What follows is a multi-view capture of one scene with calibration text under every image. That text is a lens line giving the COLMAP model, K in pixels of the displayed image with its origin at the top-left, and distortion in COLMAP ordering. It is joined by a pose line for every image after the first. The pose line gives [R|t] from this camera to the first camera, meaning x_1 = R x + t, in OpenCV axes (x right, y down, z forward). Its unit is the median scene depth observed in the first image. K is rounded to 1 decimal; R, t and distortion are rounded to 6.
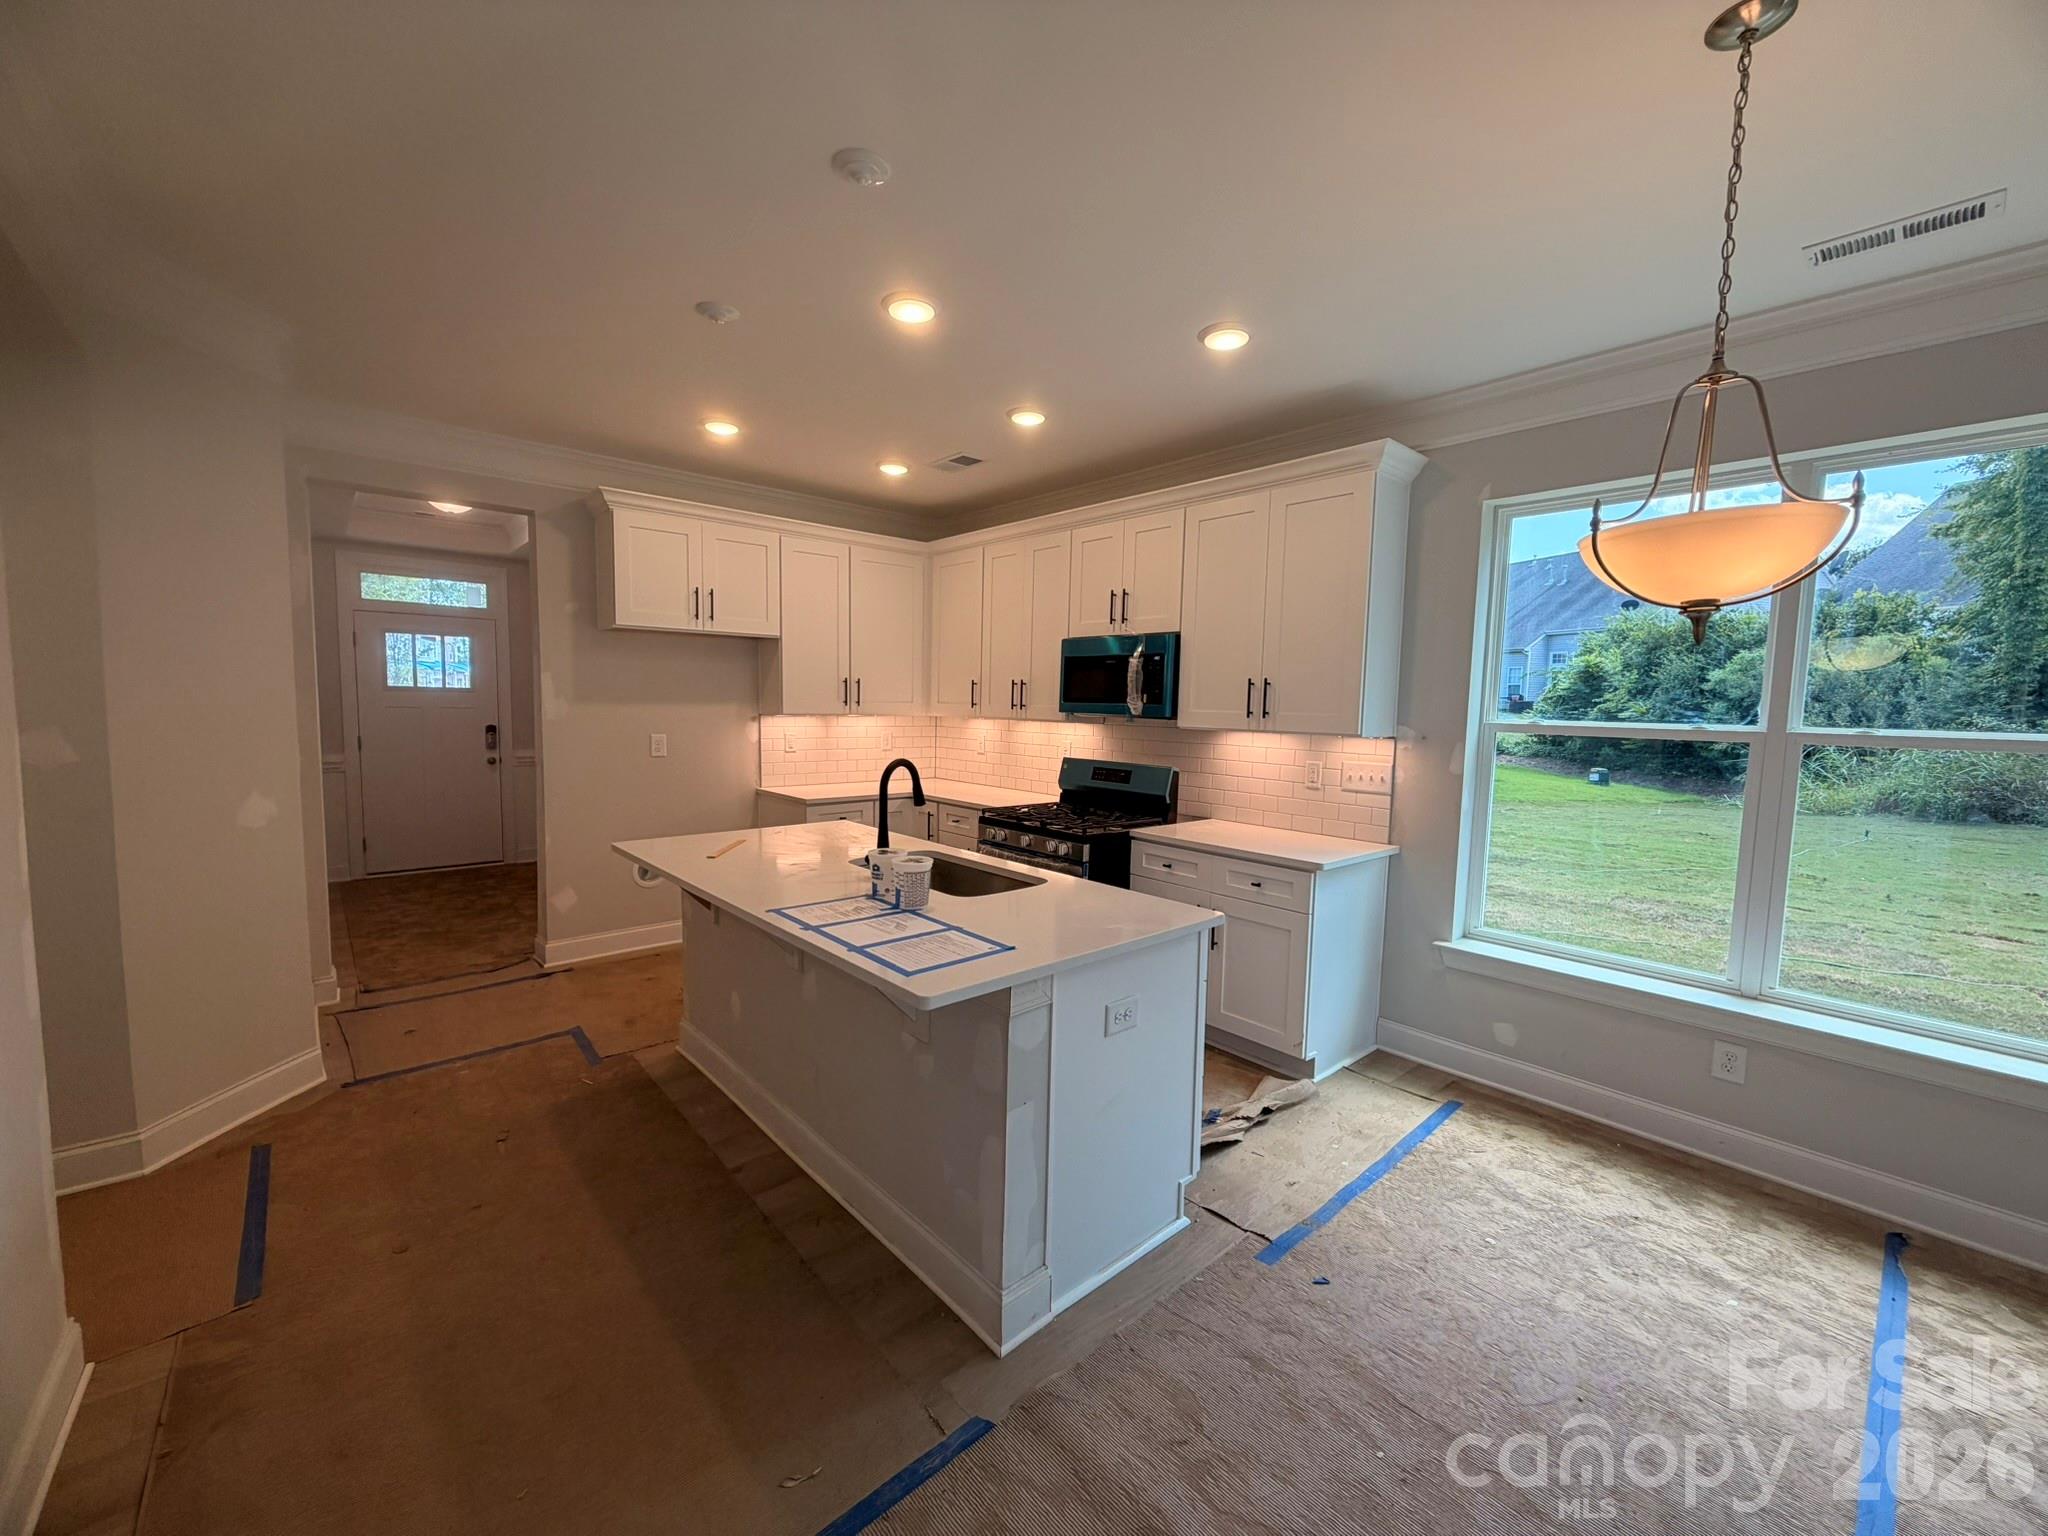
lens RADIAL K [[811.7, 0, 1024.0], [0, 811.7, 768.0], [0, 0, 1]] dist [0.001513, 0.000641]
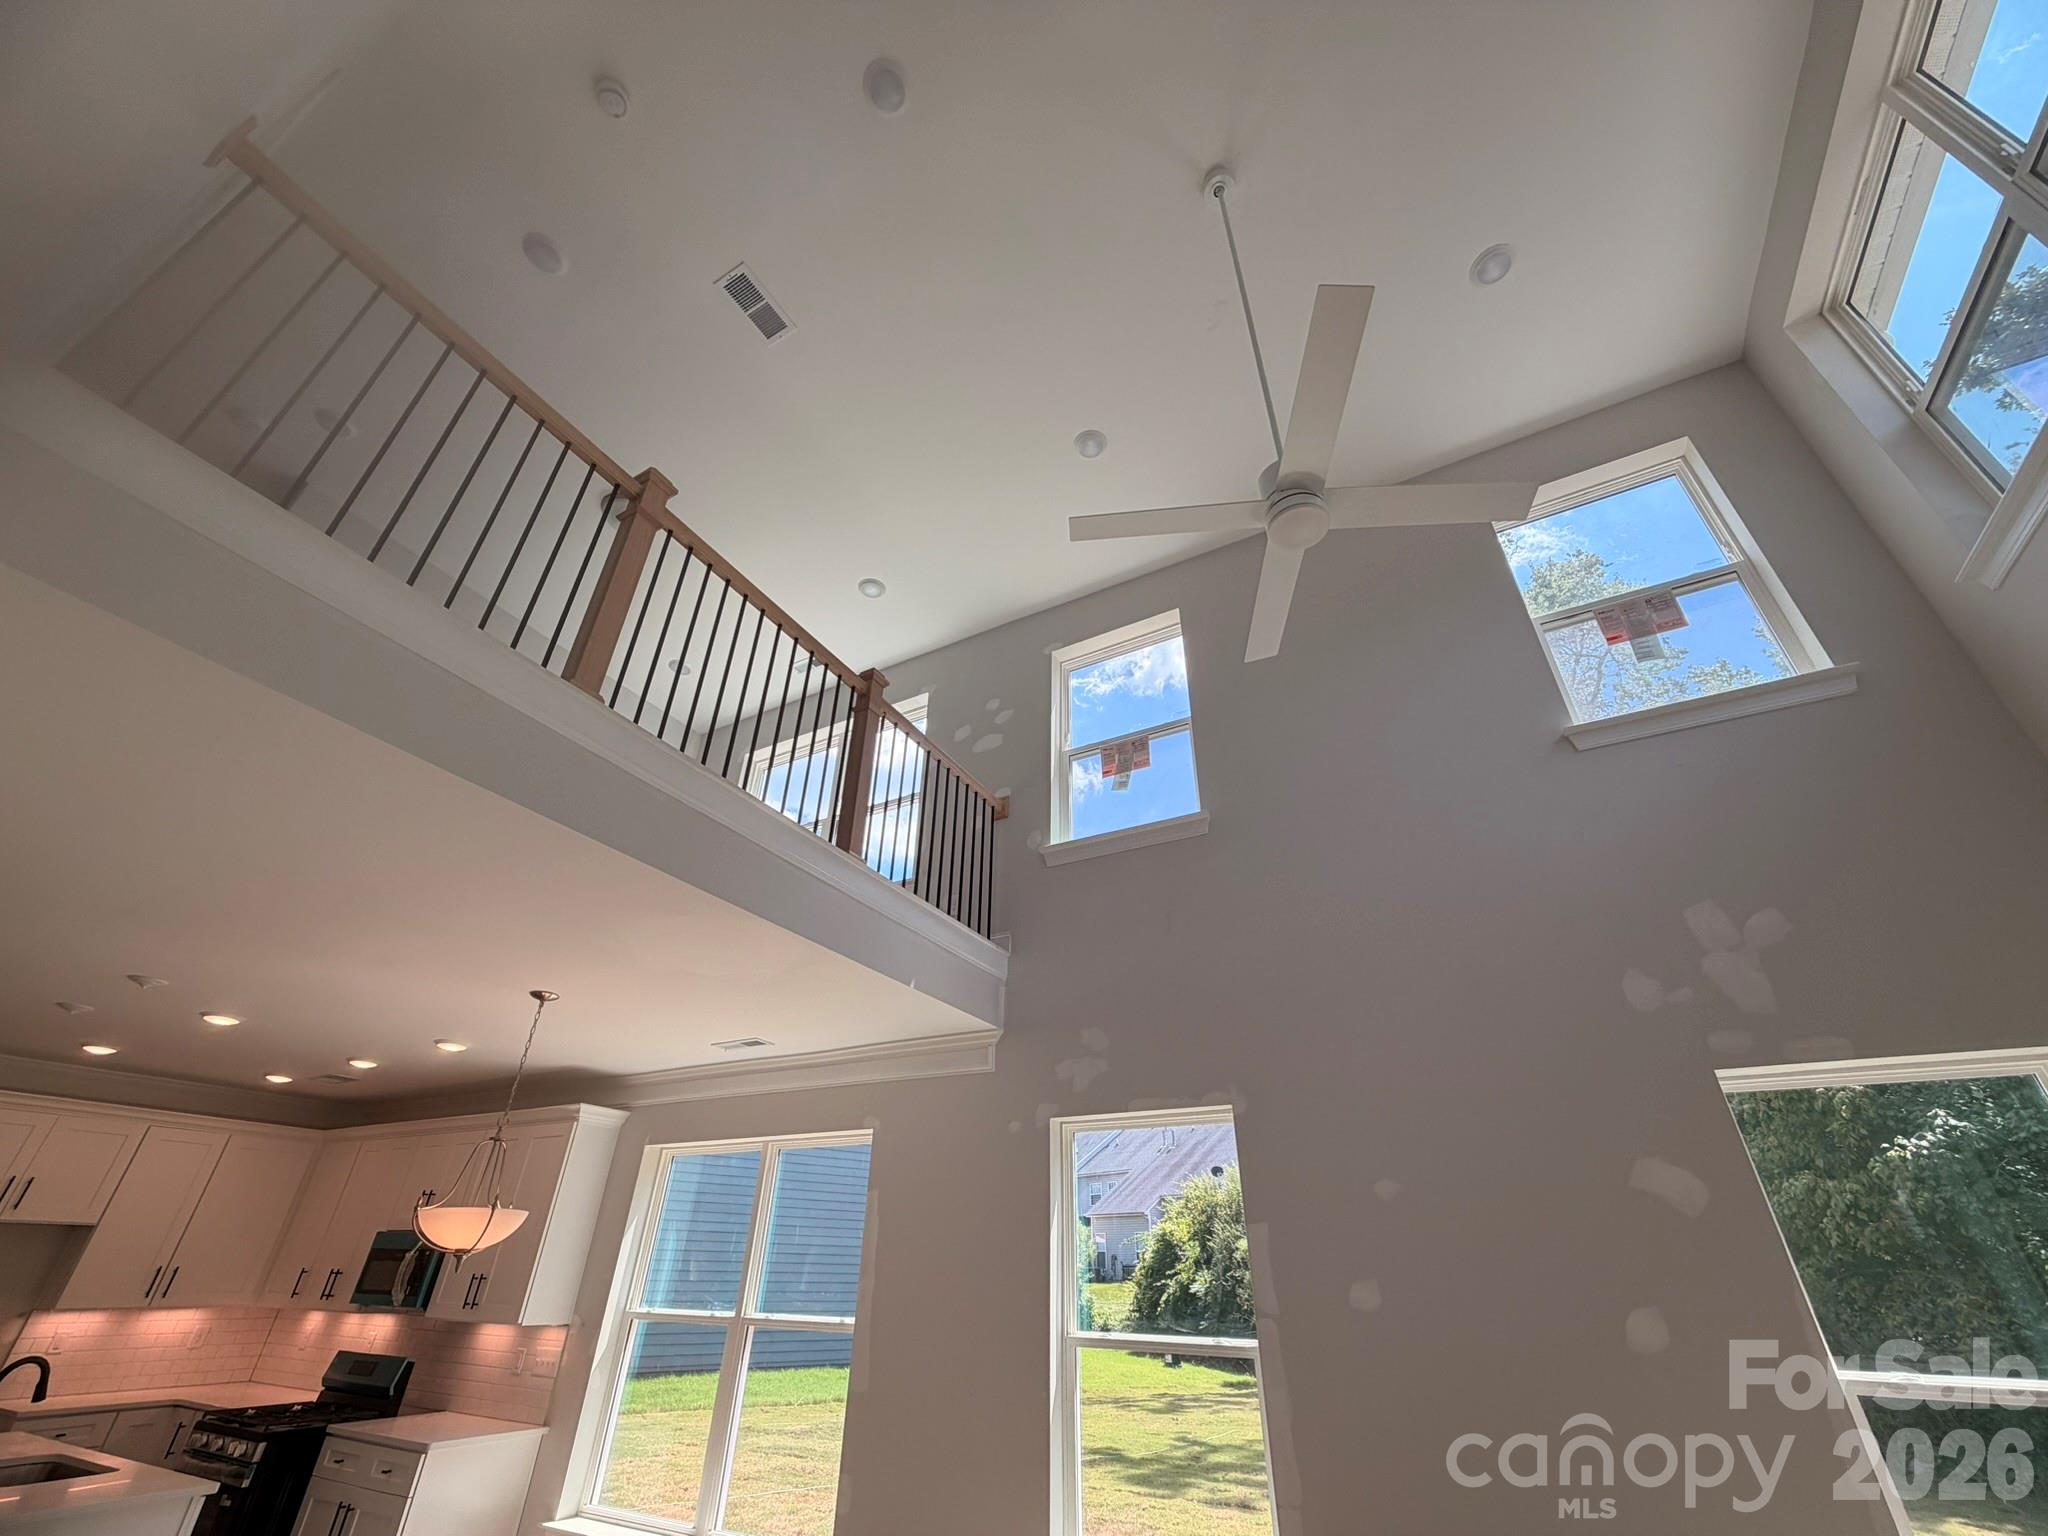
lens RADIAL K [[811.7, 0, 1024.0], [0, 811.7, 768.0], [0, 0, 1]] dist [0.001513, 0.000641]
pose [[0.943759, 0.171063, 0.282943, 0.548768], [0.030080, 0.807786, -0.588707, 0.031122], [-0.329264, 0.564109, 0.757210, -0.704294]]
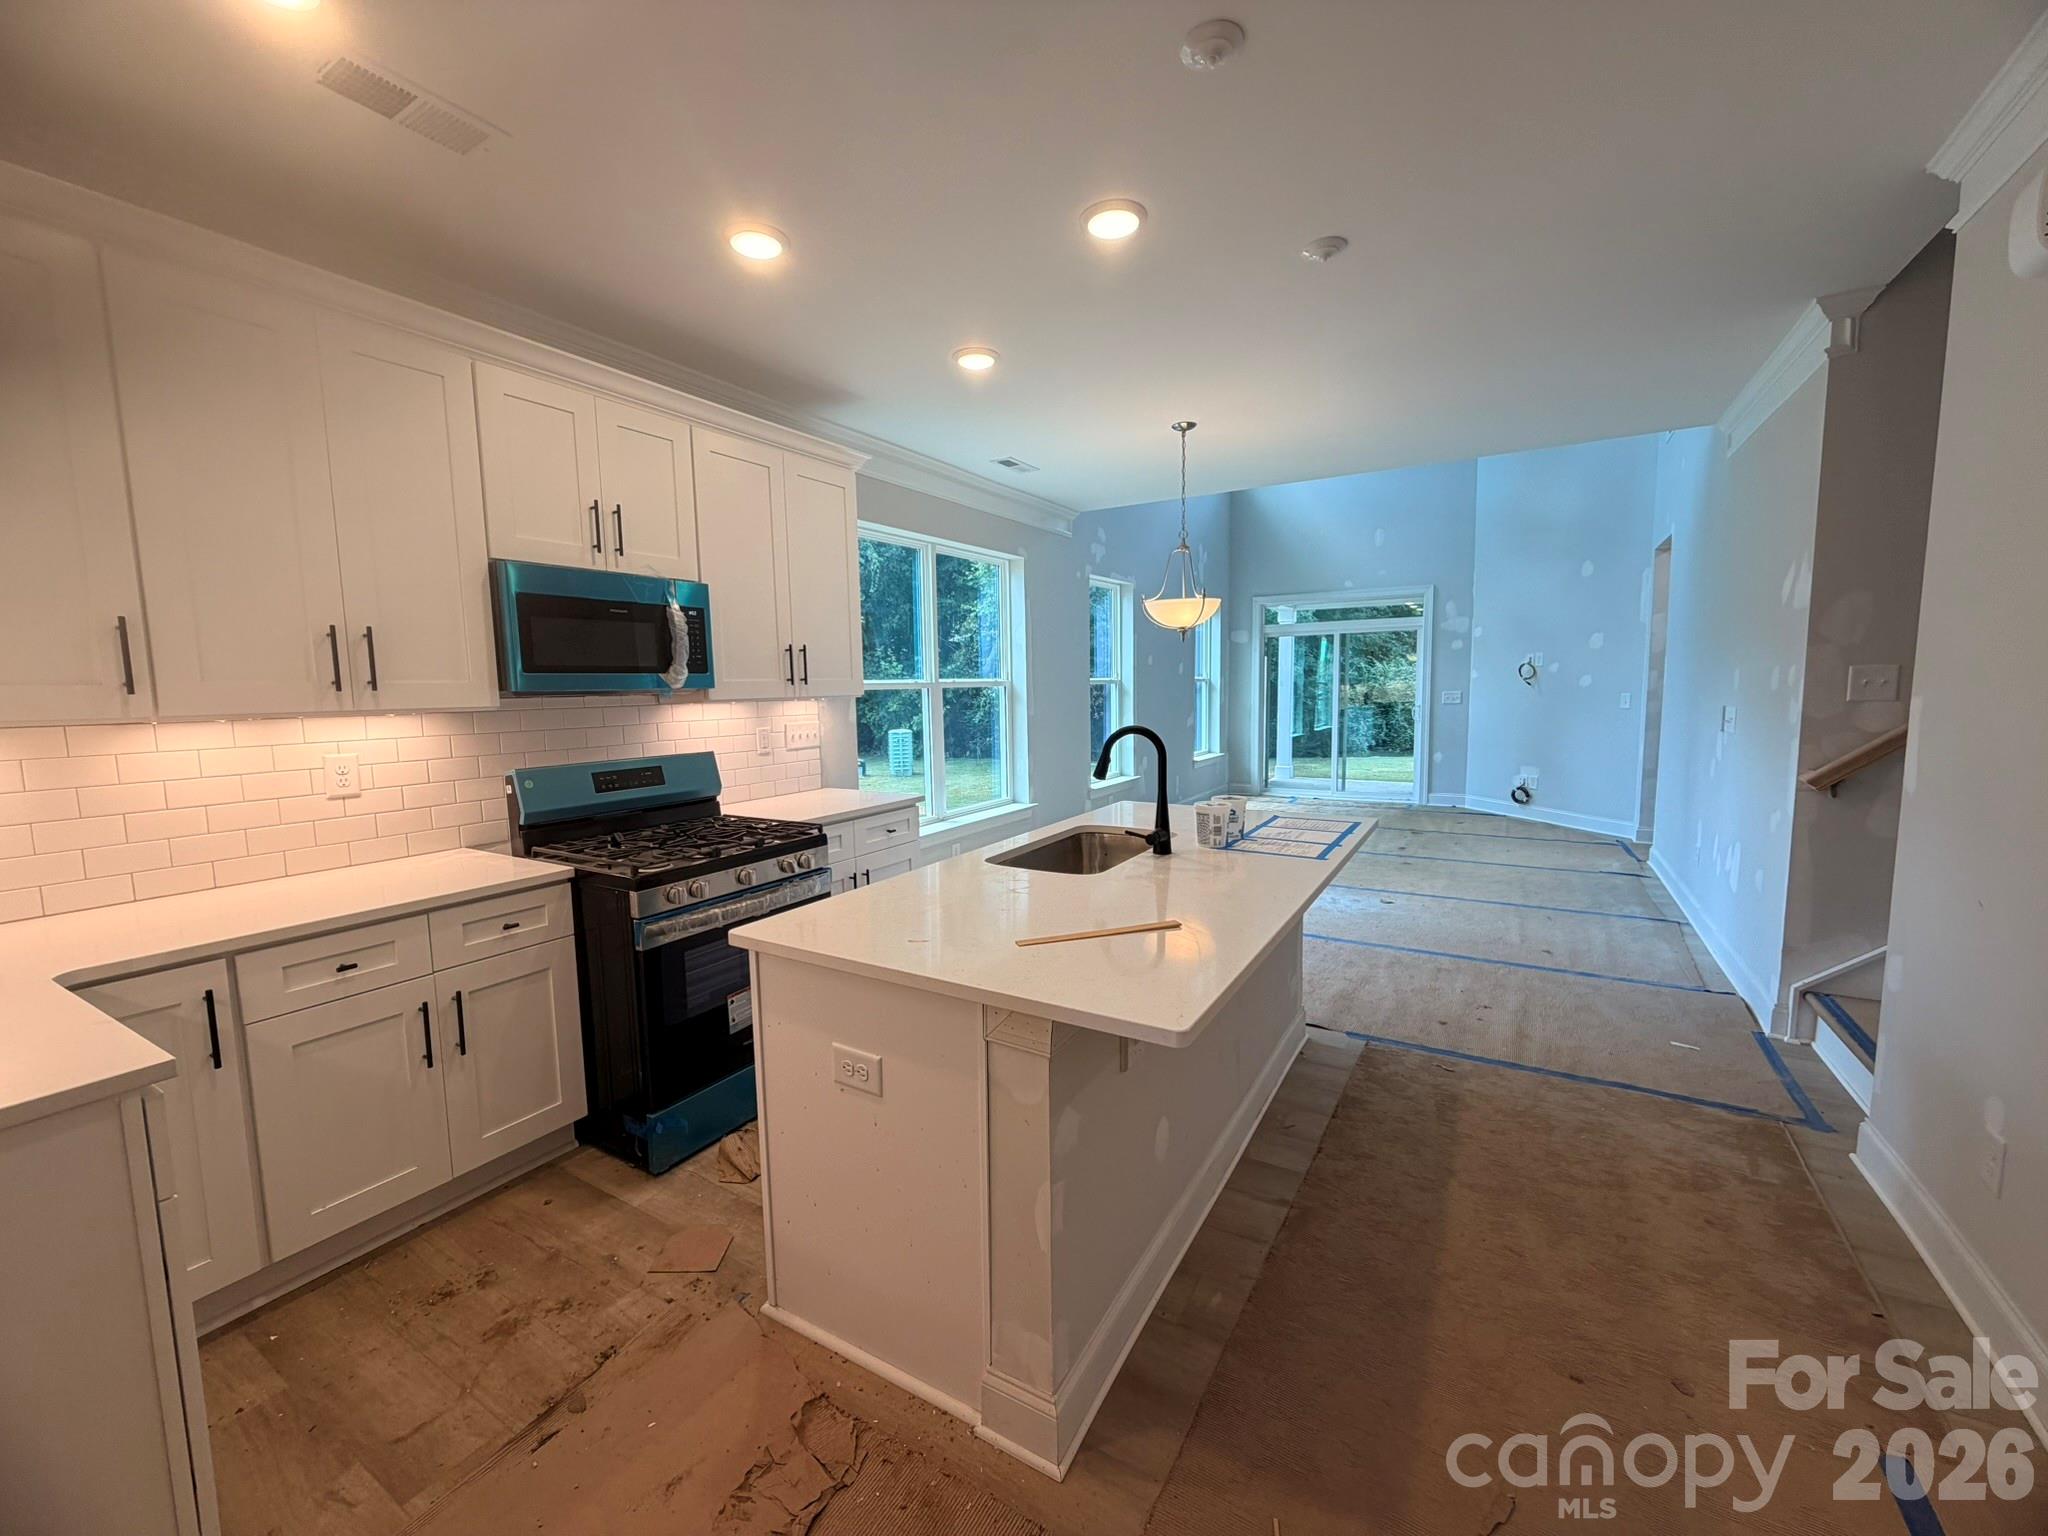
lens RADIAL K [[822.5, 0, 1011.4], [0, 822.5, 769.2], [0, 0, 1]] dist [-0.001262, -0.000183]
pose [[-0.289626, -0.117143, 0.949945, -0.588778], [0.091592, 0.984536, 0.149334, -0.067624], [-0.952748, 0.130259, -0.274417, 0.816769]]
